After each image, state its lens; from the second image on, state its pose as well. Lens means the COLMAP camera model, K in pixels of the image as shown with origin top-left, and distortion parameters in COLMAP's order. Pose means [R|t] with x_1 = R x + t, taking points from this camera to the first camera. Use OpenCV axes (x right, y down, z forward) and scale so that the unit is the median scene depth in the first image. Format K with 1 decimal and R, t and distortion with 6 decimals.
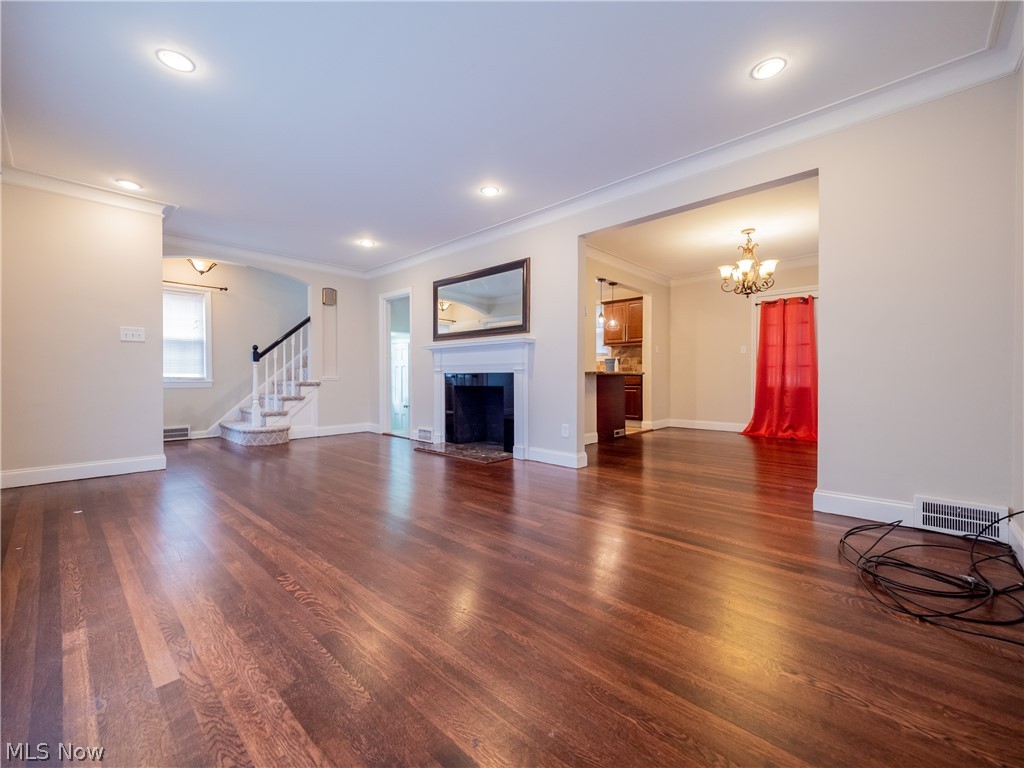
lens RADIAL K [[419.8, 0, 516.2], [0, 419.8, 380.4], [0, 0, 1]] dist [0.005018, 0.000689]
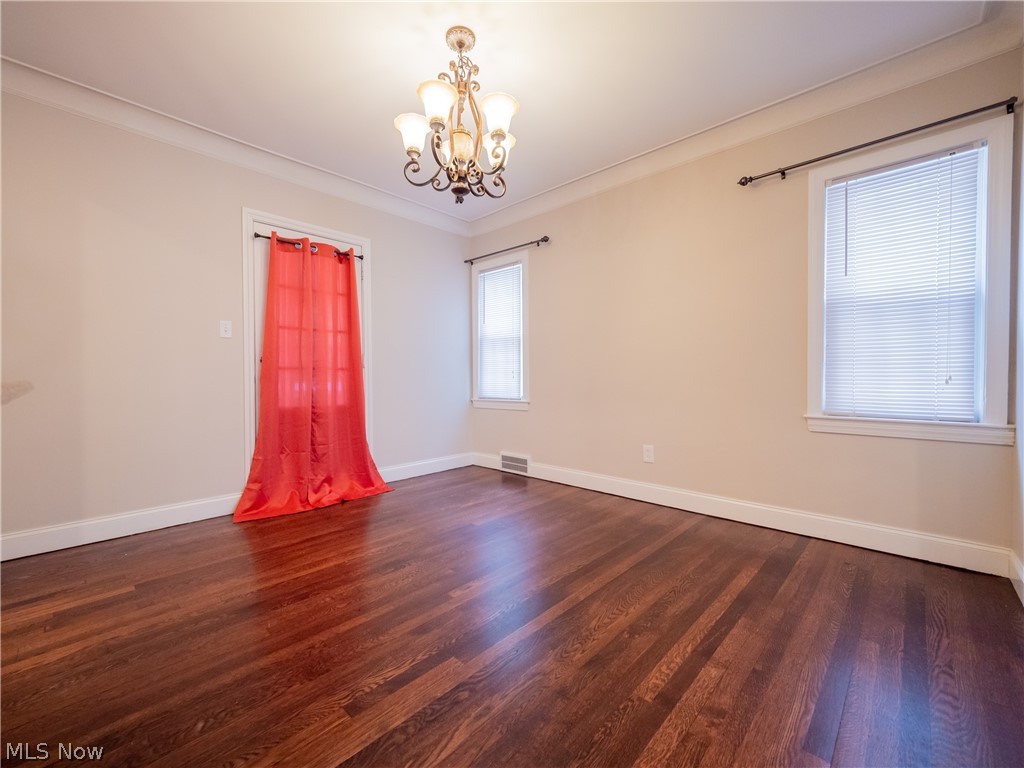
lens RADIAL K [[419.8, 0, 511.9], [0, 419.8, 383.6], [0, 0, 1]] dist [0.005018, 0.000689]
pose [[0.019851, -0.011094, 0.999741, 0.105356], [0.012308, 0.999865, 0.010851, -0.016544], [-0.999727, 0.012089, 0.019984, 0.722908]]
